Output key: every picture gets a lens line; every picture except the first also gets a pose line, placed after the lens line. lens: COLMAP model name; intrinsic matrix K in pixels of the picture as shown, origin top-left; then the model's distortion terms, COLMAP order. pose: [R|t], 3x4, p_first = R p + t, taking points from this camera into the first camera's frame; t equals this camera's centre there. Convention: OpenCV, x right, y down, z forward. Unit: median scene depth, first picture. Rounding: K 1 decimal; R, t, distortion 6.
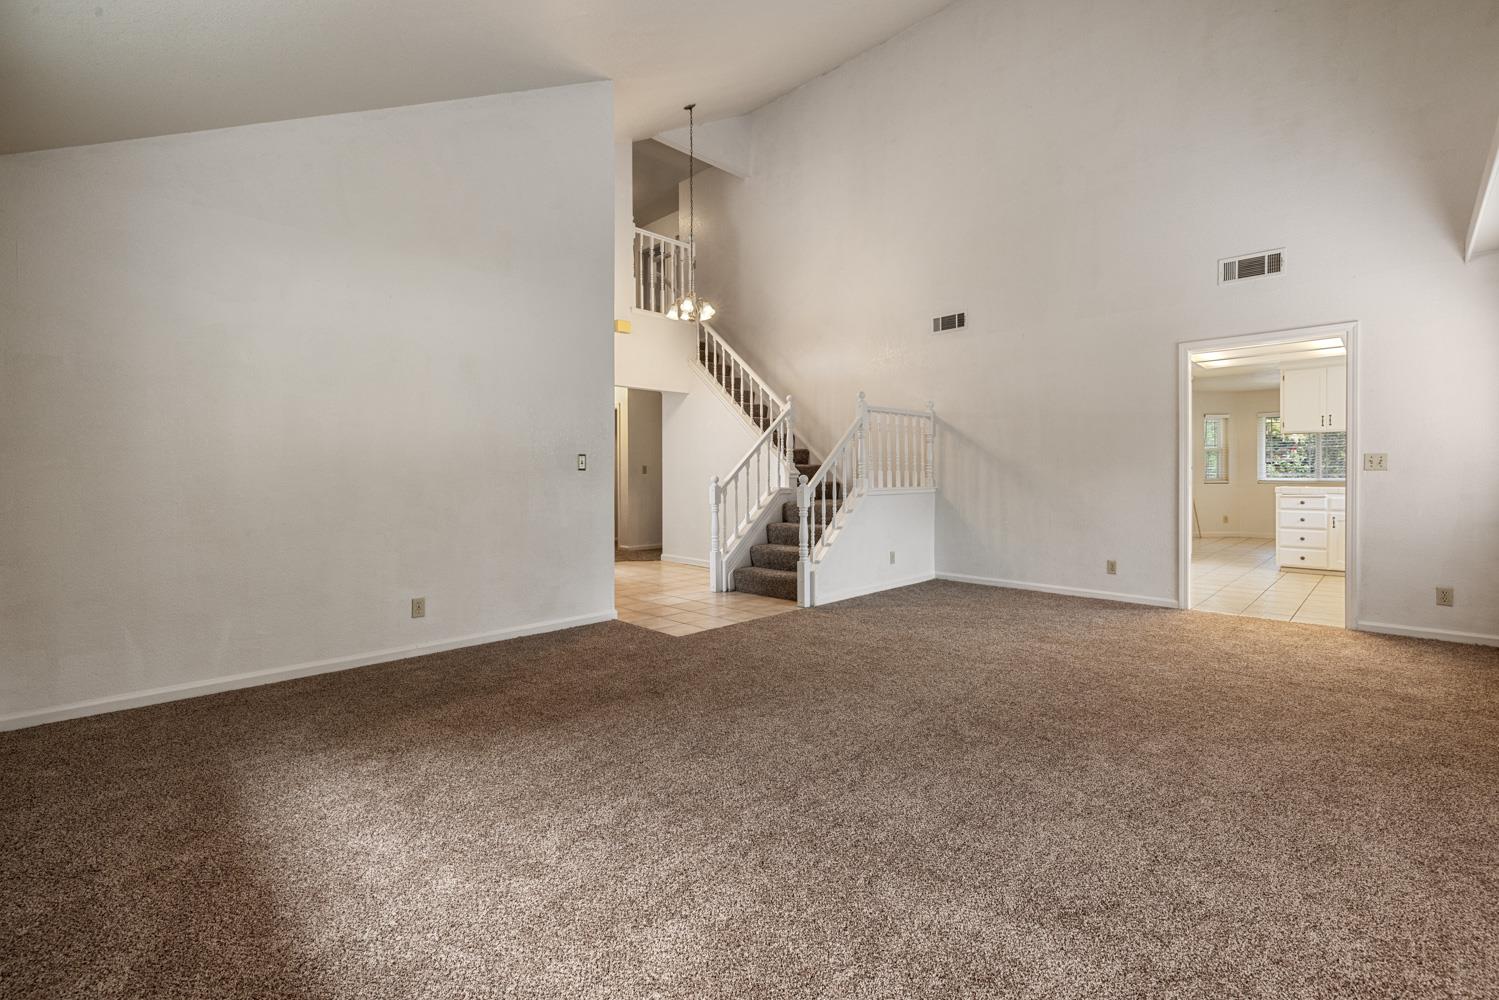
lens RADIAL K [[636.7, 0, 738.9], [0, 636.7, 478.7], [0, 0, 1]] dist [-0.000179, -0.000401]
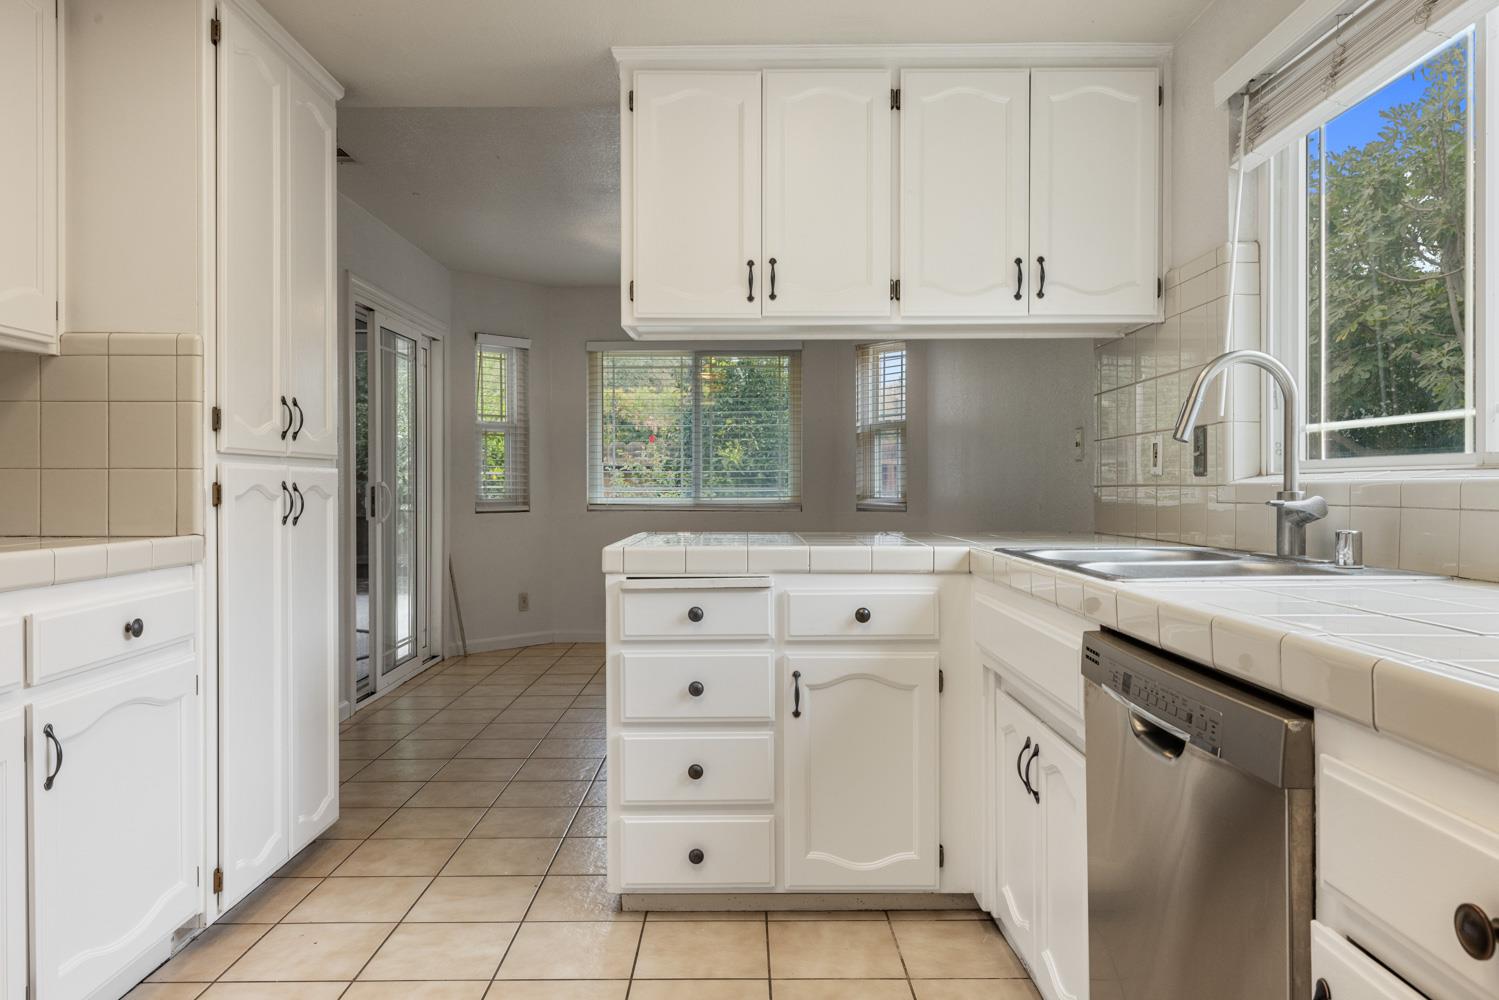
lens RADIAL K [[1020.9, 0, 748.3], [0, 1020.9, 490.6], [0, 0, 1]] dist [-0.000781, 0.004571]
pose [[0.685210, 0.000778, 0.728346, 0.405363], [0.002376, 0.999992, -0.003304, -0.003787], [-0.728342, 0.003994, 0.685202, 0.472229]]
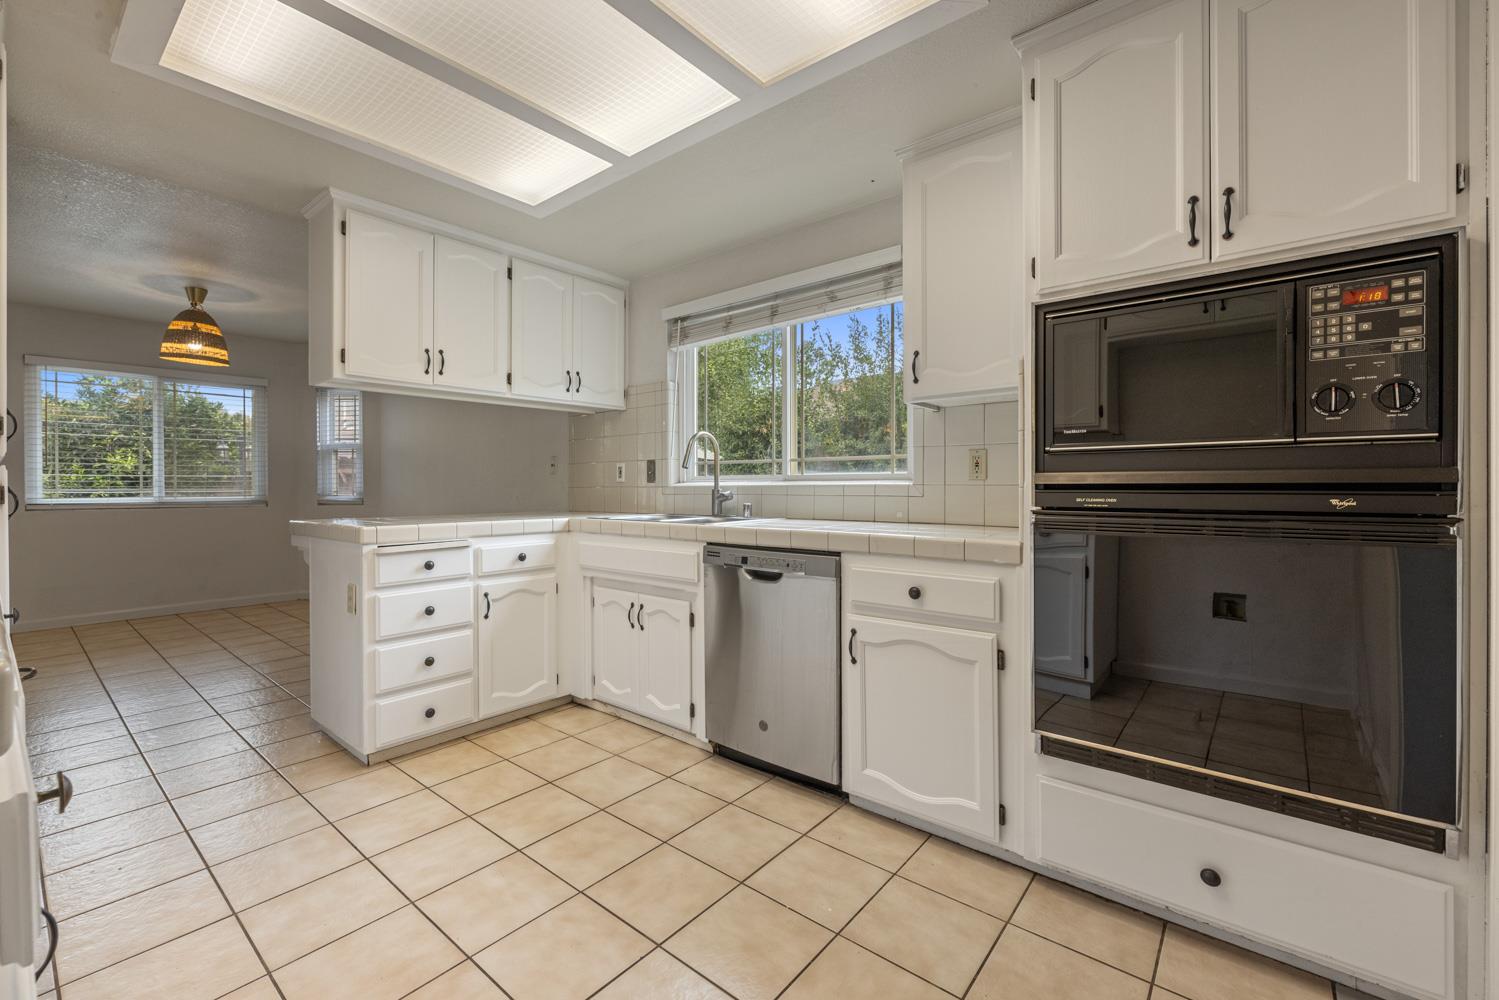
lens RADIAL K [[636.7, 0, 734.2], [0, 636.7, 490.2], [0, 0, 1]] dist [-0.000179, -0.000401]
pose [[-0.116696, -0.000109, 0.993168, 0.315177], [0.008451, 0.999964, 0.001102, -0.003782], [-0.993132, 0.008522, -0.116691, 0.556730]]
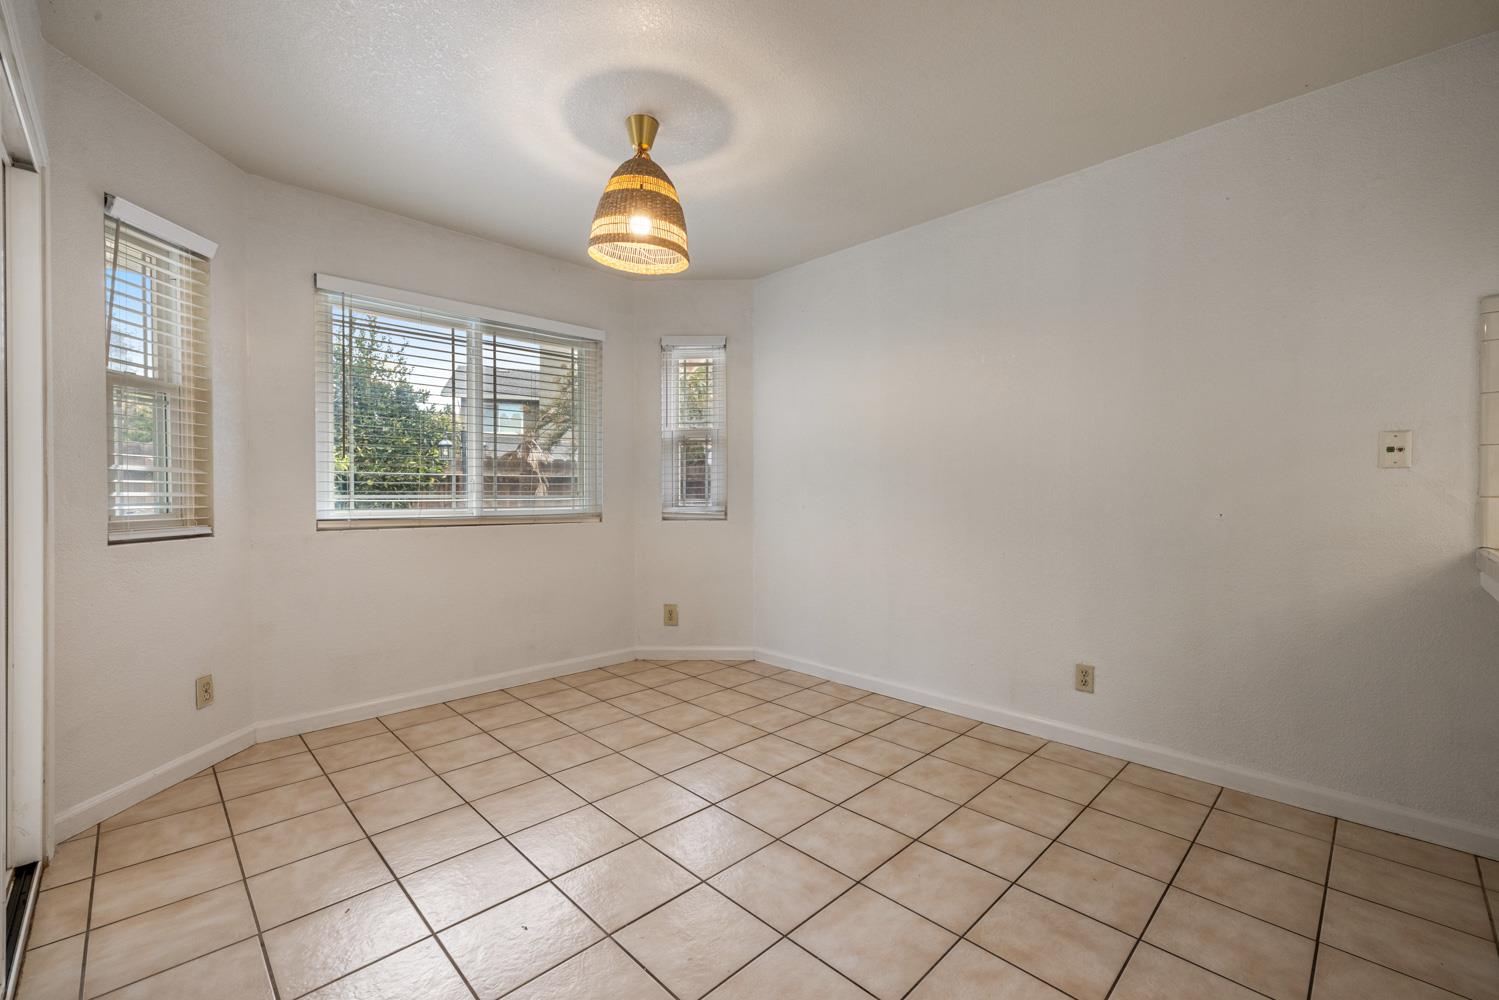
lens RADIAL K [[636.7, 0, 747.3], [0, 636.7, 501.9], [0, 0, 1]] dist [-0.000179, -0.000401]
pose [[-0.014300, -0.008340, 0.999863, 0.539765], [0.004642, 0.999954, 0.008408, -0.006714], [-0.999887, 0.004762, -0.014260, 0.815560]]
